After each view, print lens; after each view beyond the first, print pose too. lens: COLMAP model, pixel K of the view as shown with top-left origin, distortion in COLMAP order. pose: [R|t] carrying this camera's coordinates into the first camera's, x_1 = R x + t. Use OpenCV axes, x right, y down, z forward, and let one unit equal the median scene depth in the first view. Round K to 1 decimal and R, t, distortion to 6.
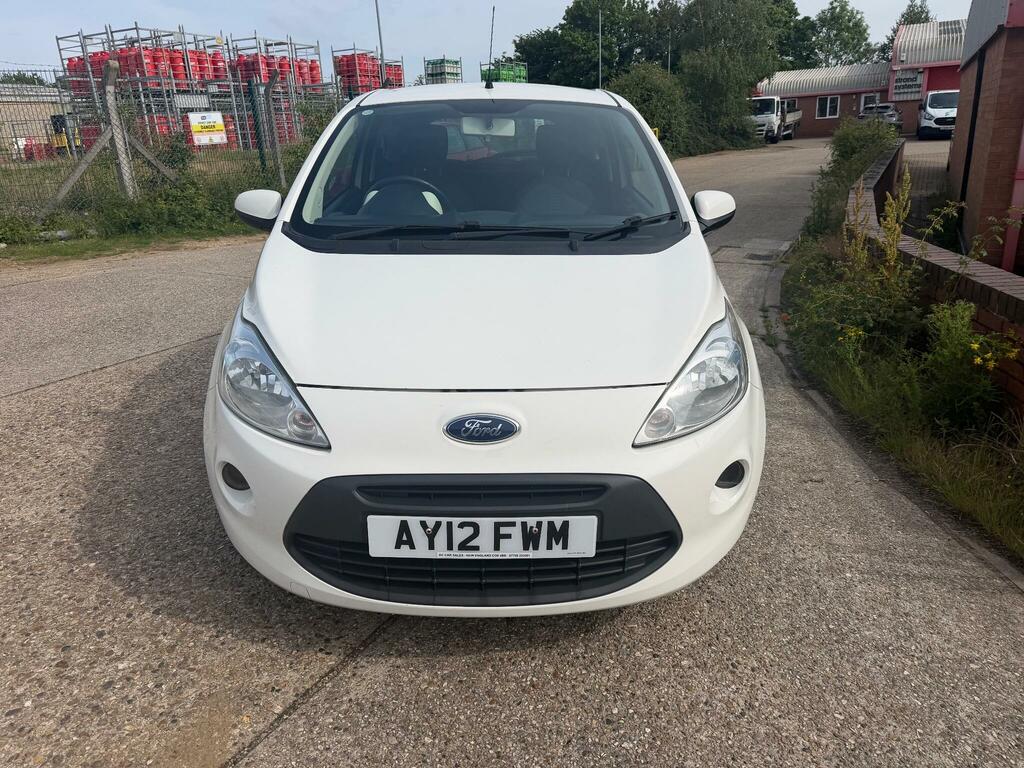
lens RADIAL K [[764.0, 0, 507.4], [0, 764.0, 379.1], [0, 0, 1]] dist [0.001256, -0.008120]
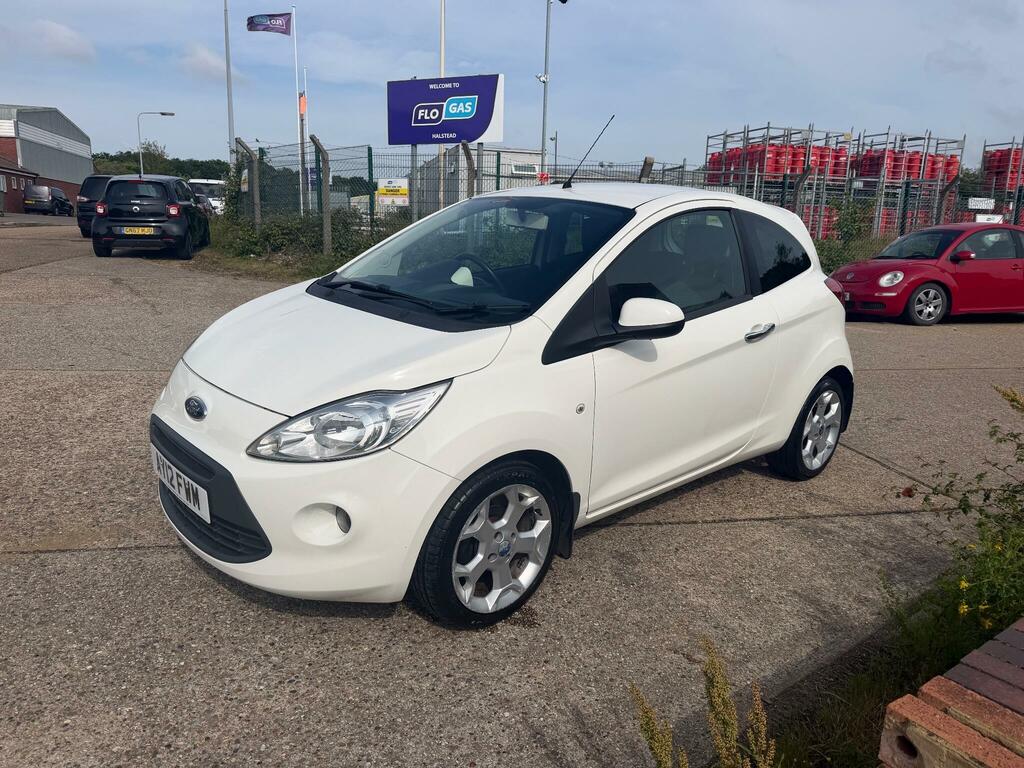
lens RADIAL K [[764.0, 0, 507.4], [0, 764.0, 379.1], [0, 0, 1]] dist [0.001256, -0.008120]
pose [[0.641173, 0.215407, -0.736544, 0.159869], [-0.293687, 0.955605, 0.023813, -0.022508], [0.708975, 0.201045, 0.675970, 0.047943]]
